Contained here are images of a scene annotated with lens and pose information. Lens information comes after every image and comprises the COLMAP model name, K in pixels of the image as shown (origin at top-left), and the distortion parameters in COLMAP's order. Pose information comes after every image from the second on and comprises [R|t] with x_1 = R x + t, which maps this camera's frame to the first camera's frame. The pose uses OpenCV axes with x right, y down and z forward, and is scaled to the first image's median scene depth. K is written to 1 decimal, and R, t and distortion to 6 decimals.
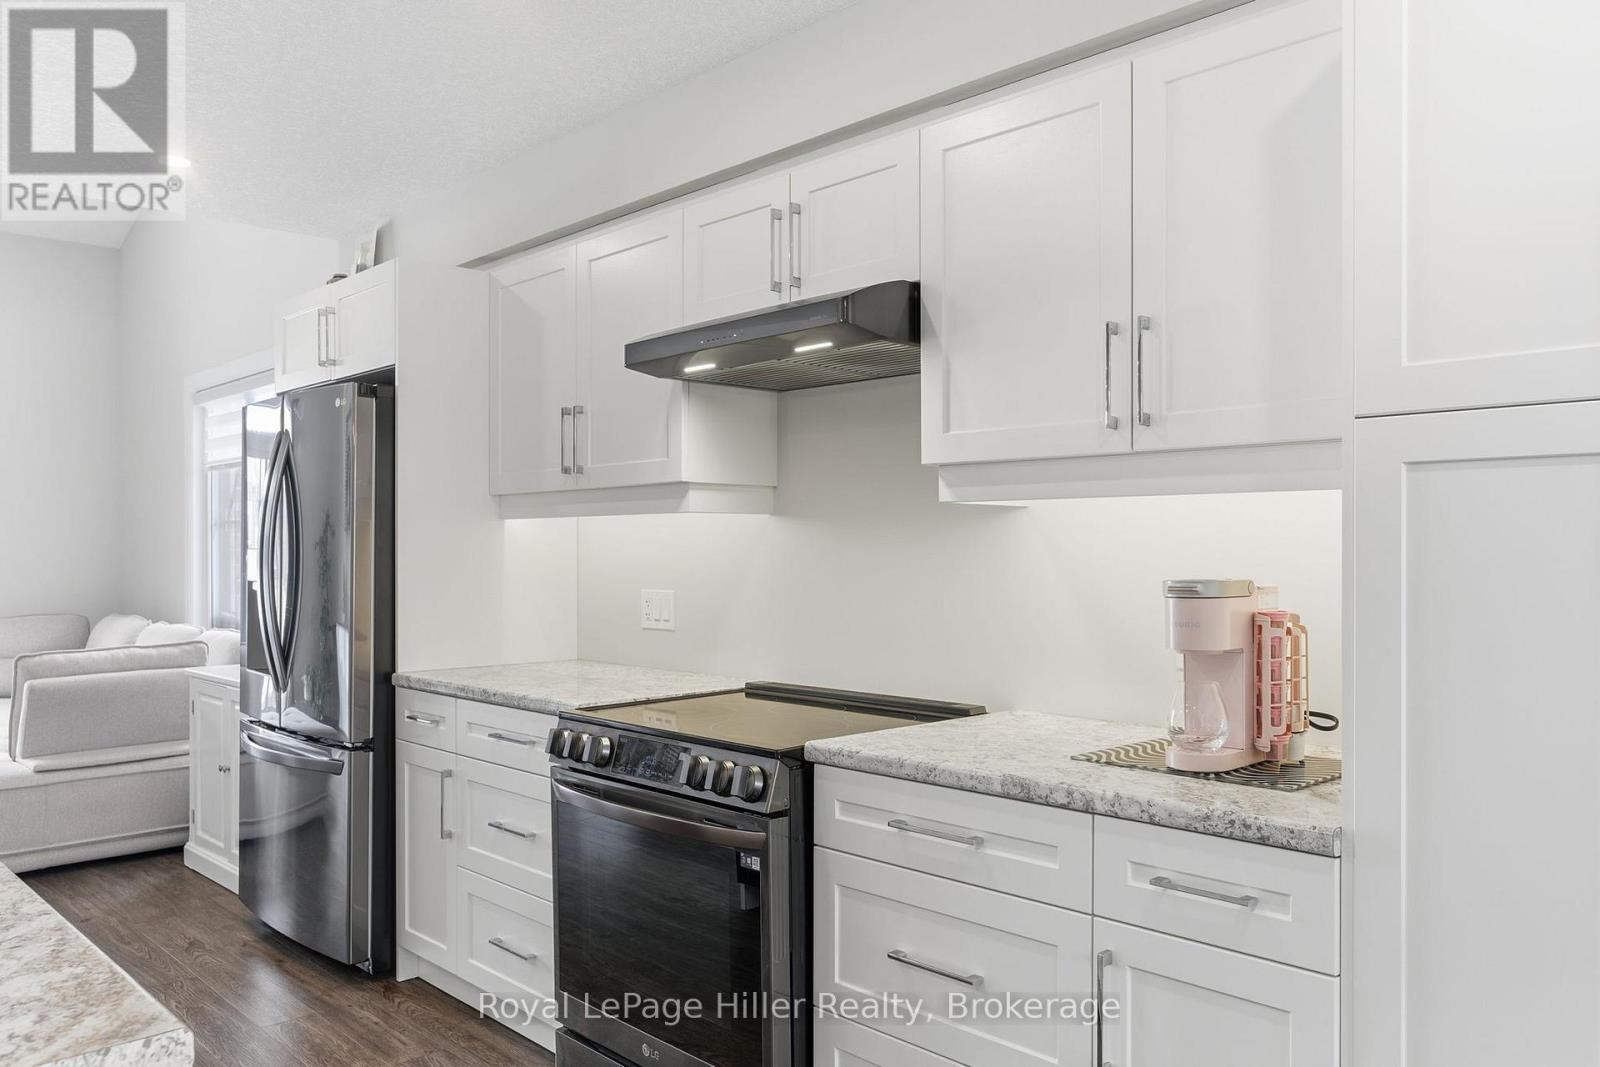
lens RADIAL K [[1171.4, 0, 797.8], [0, 1171.4, 559.7], [0, 0, 1]] dist [-0.029348, 0.002217]
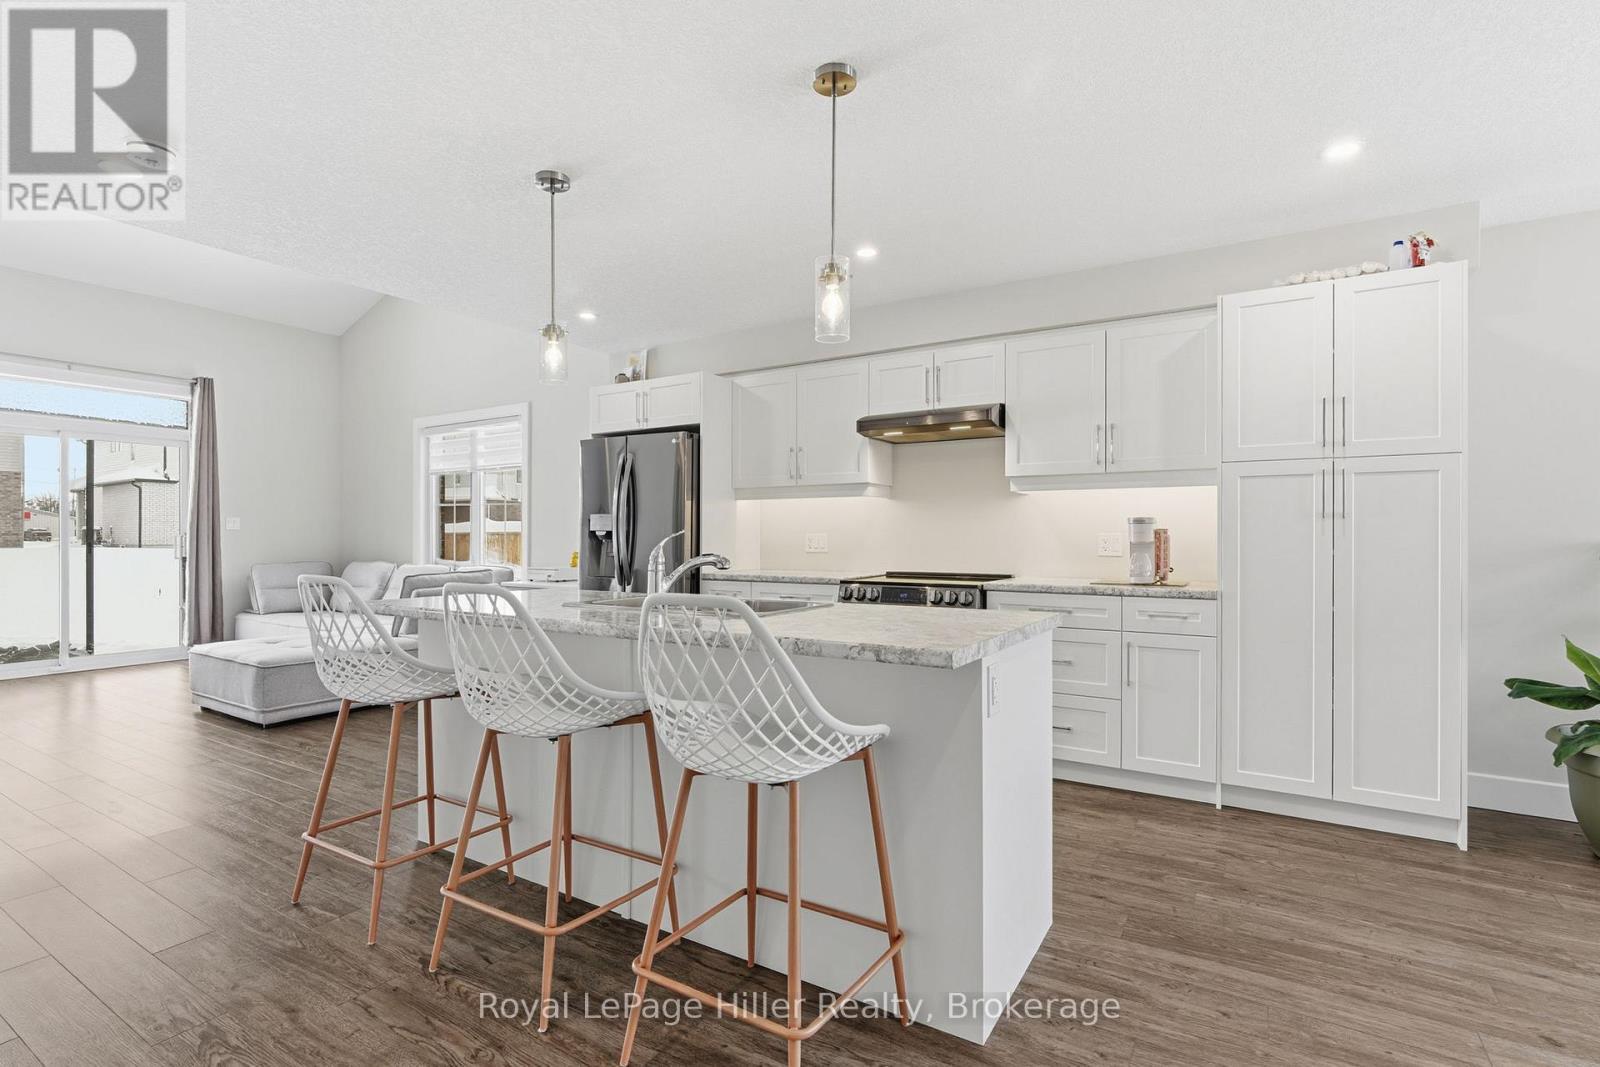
lens RADIAL K [[721.1, 0, 787.8], [0, 721.1, 542.1], [0, 0, 1]] dist [-0.009943, -0.000092]
pose [[0.967946, 0.001794, 0.251151, -0.714392], [-0.001089, 0.999995, -0.002947, 0.063728], [-0.251155, 0.002579, 0.967943, -0.373534]]
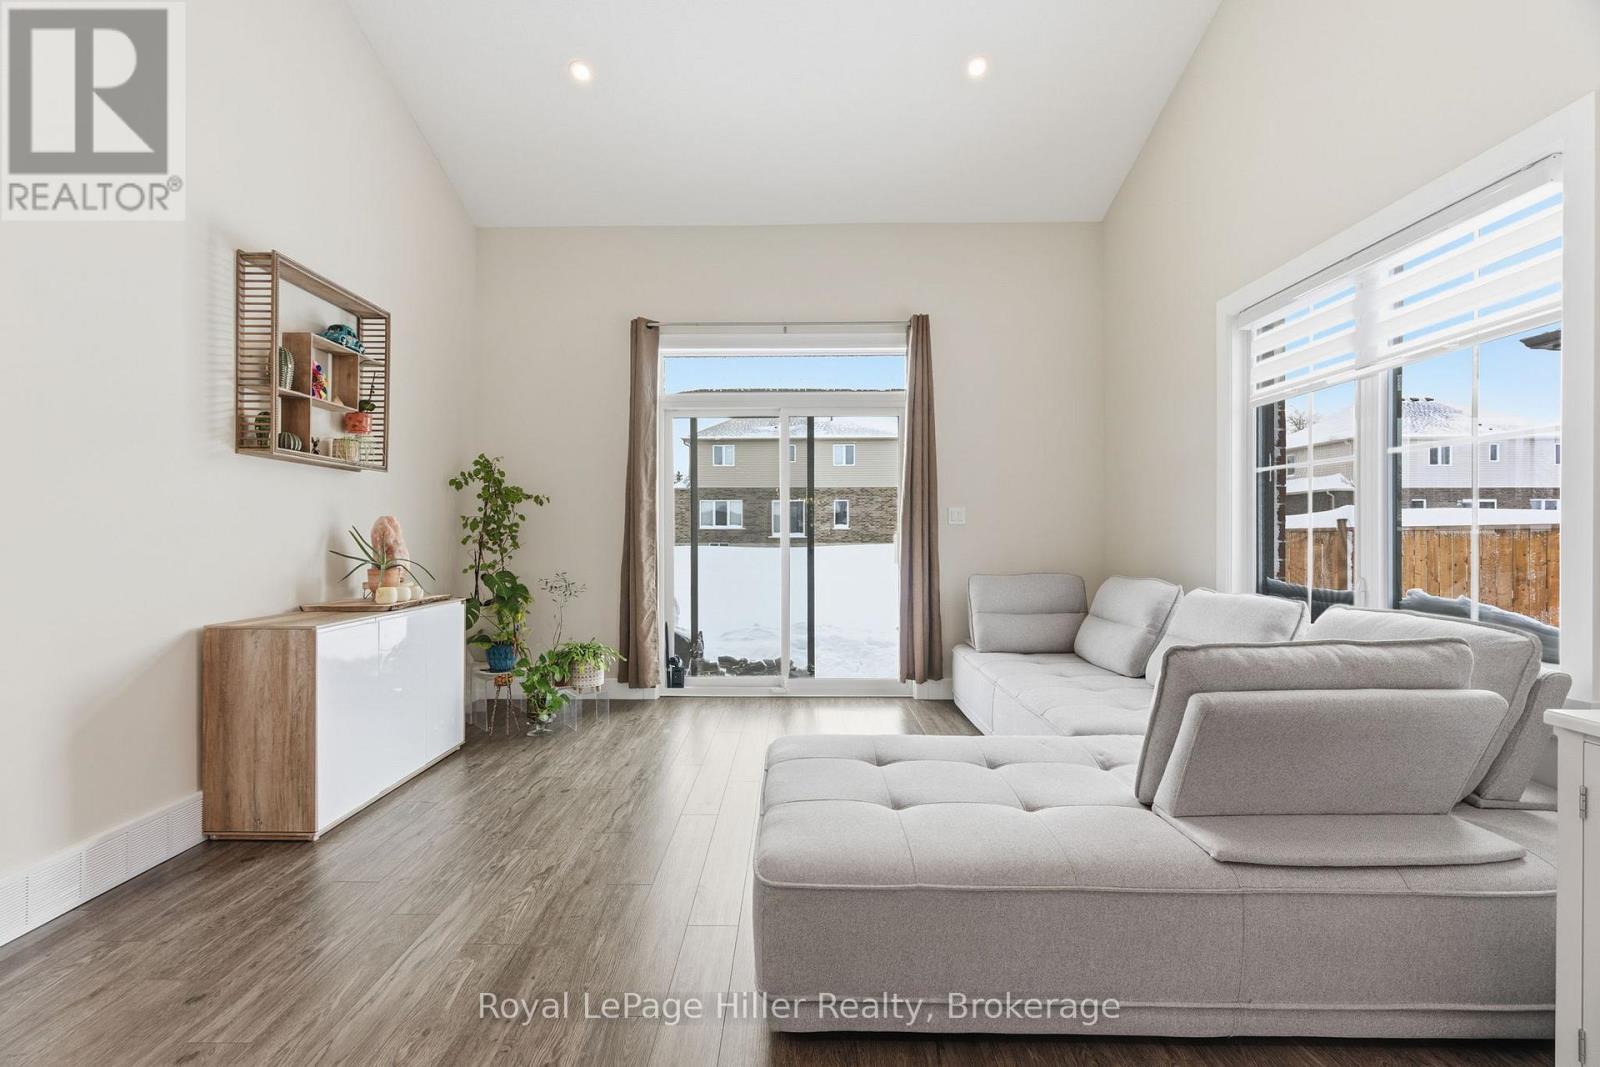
lens RADIAL K [[721.1, 0, 787.8], [0, 721.1, 542.1], [0, 0, 1]] dist [-0.009943, -0.000092]
pose [[0.709576, 0.010694, -0.704548, -1.019427], [-0.009802, 0.999938, 0.005305, 0.051872], [0.704561, 0.003142, 0.709636, 1.094536]]
